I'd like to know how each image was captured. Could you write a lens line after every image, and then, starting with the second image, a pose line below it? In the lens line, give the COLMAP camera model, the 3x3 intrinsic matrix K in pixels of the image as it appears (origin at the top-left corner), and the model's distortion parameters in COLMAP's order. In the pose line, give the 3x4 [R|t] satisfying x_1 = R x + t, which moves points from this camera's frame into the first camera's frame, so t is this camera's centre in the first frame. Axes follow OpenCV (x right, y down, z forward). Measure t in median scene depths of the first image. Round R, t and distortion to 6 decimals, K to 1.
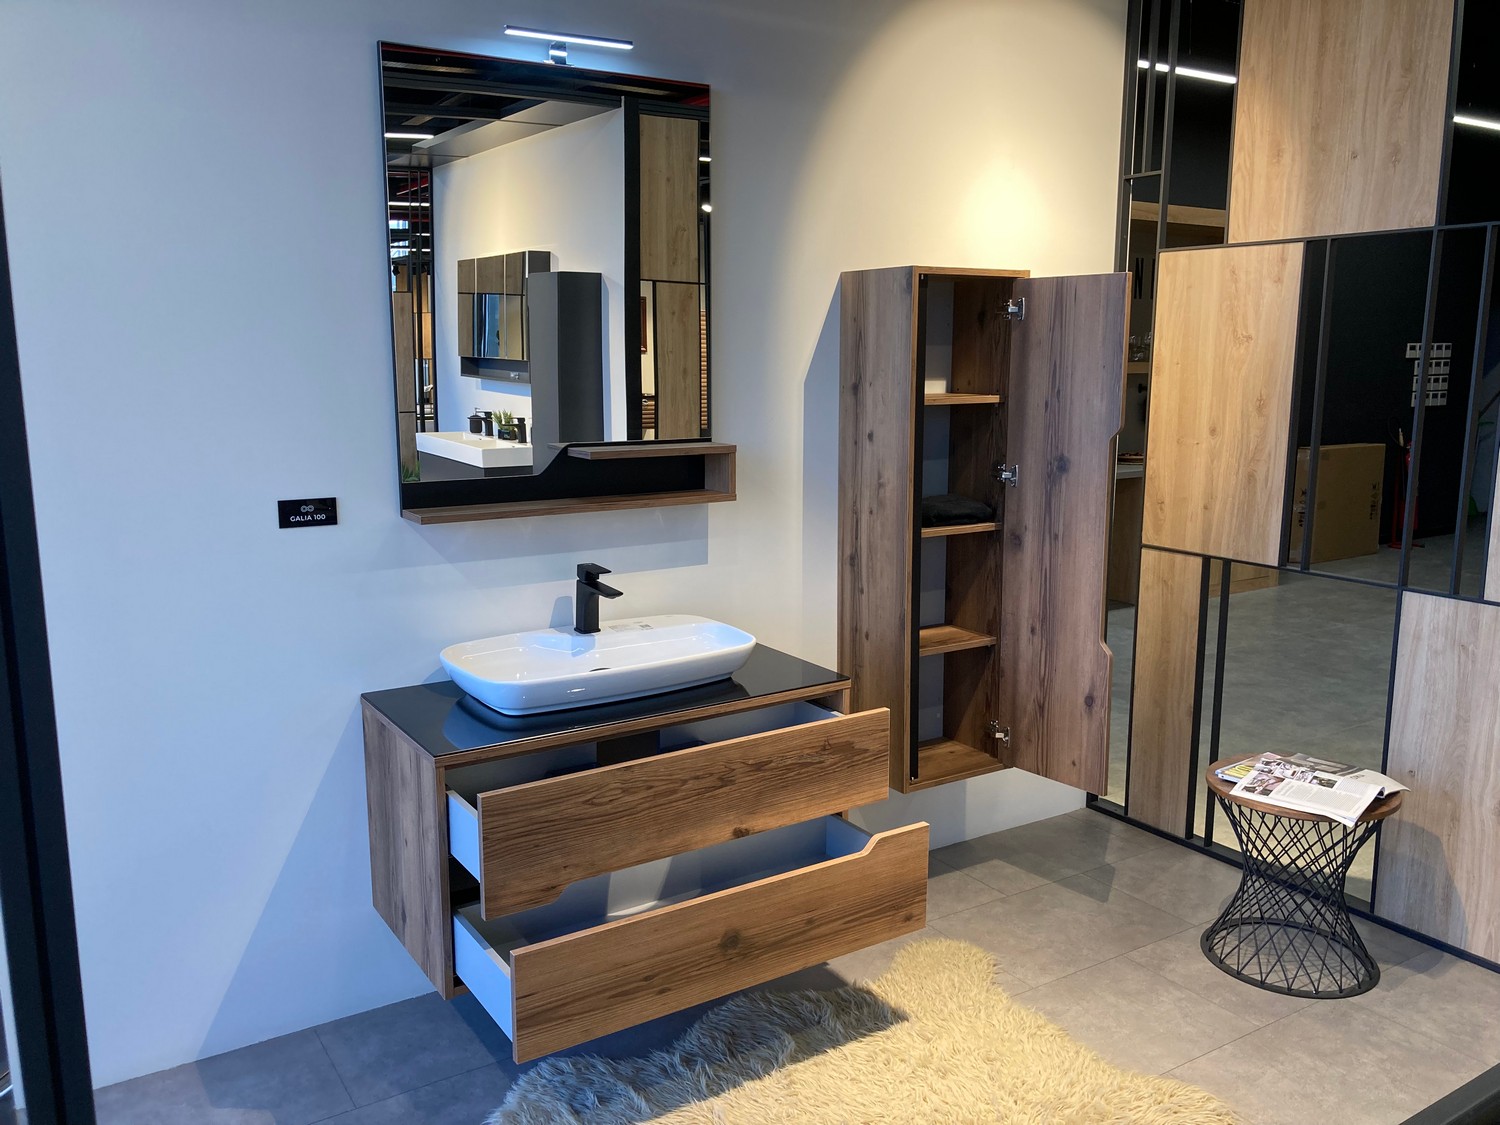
lens RADIAL K [[1243.1, 0, 752.7], [0, 1243.1, 555.3], [0, 0, 1]] dist [0.025711, -0.016996]
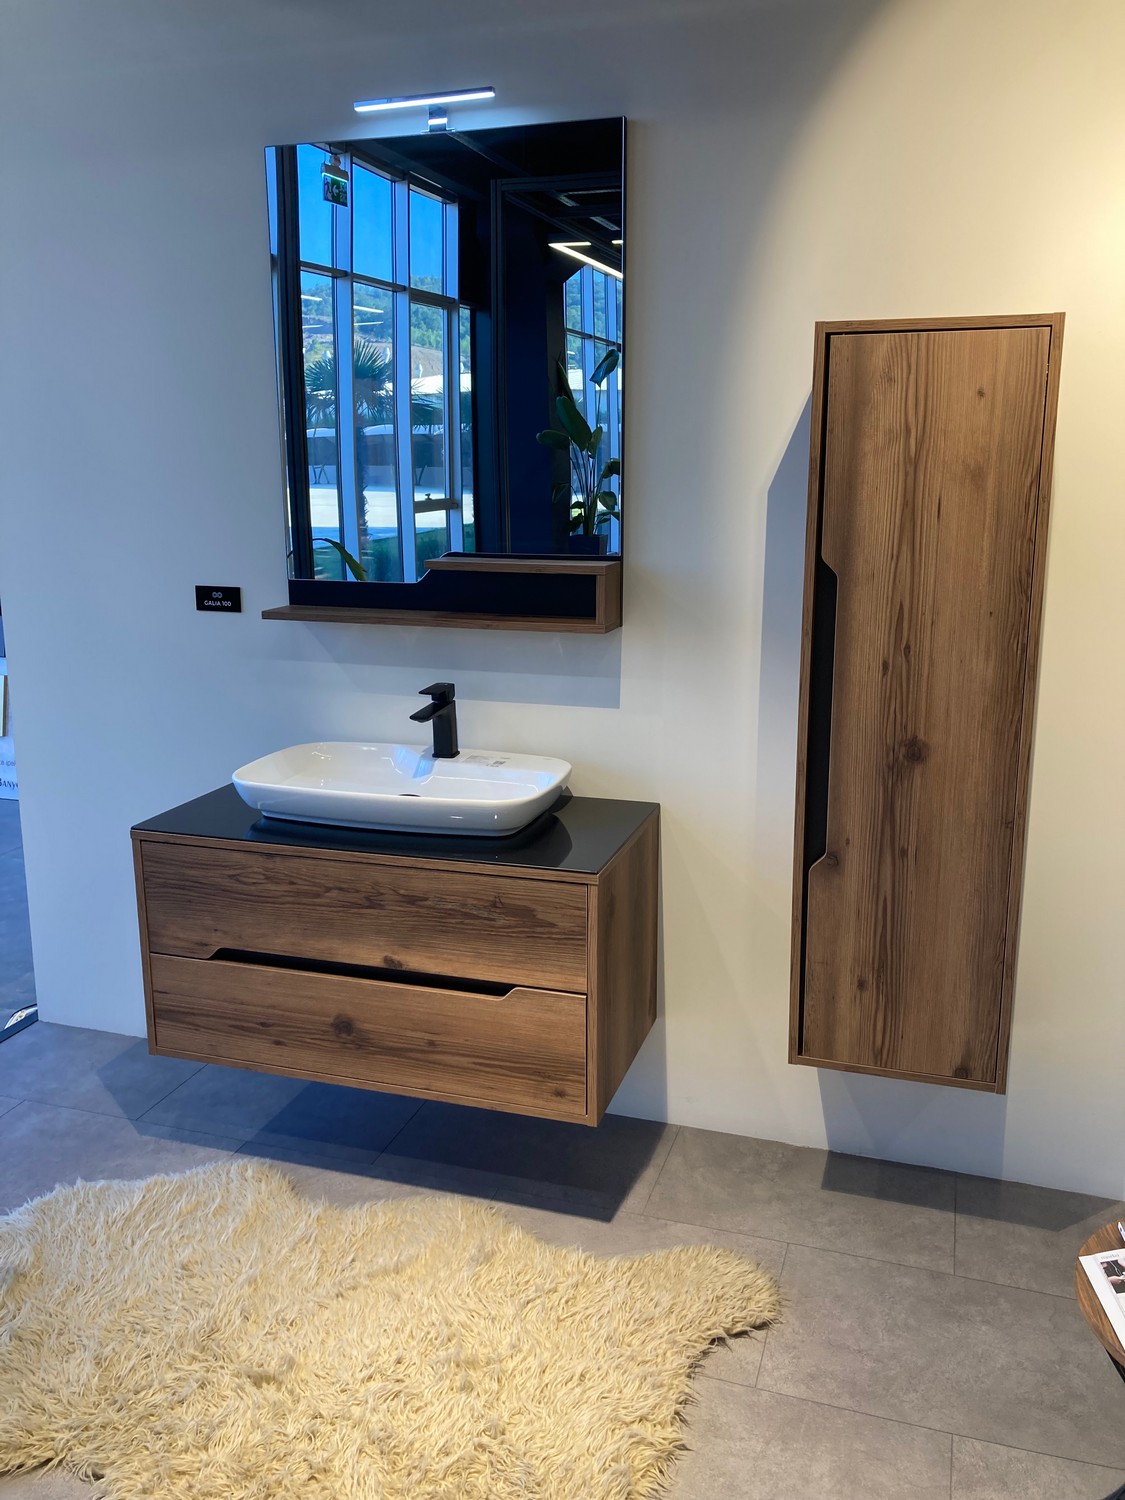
lens RADIAL K [[1243.1, 0, 553.6], [0, 1243.1, 725.7], [0, 0, 1]] dist [0.025711, -0.016996]
pose [[0.626486, 0.159147, -0.763012, 0.578650], [-0.126915, 0.986697, 0.101596, -0.061022], [0.769030, 0.033189, 0.638350, 0.436066]]
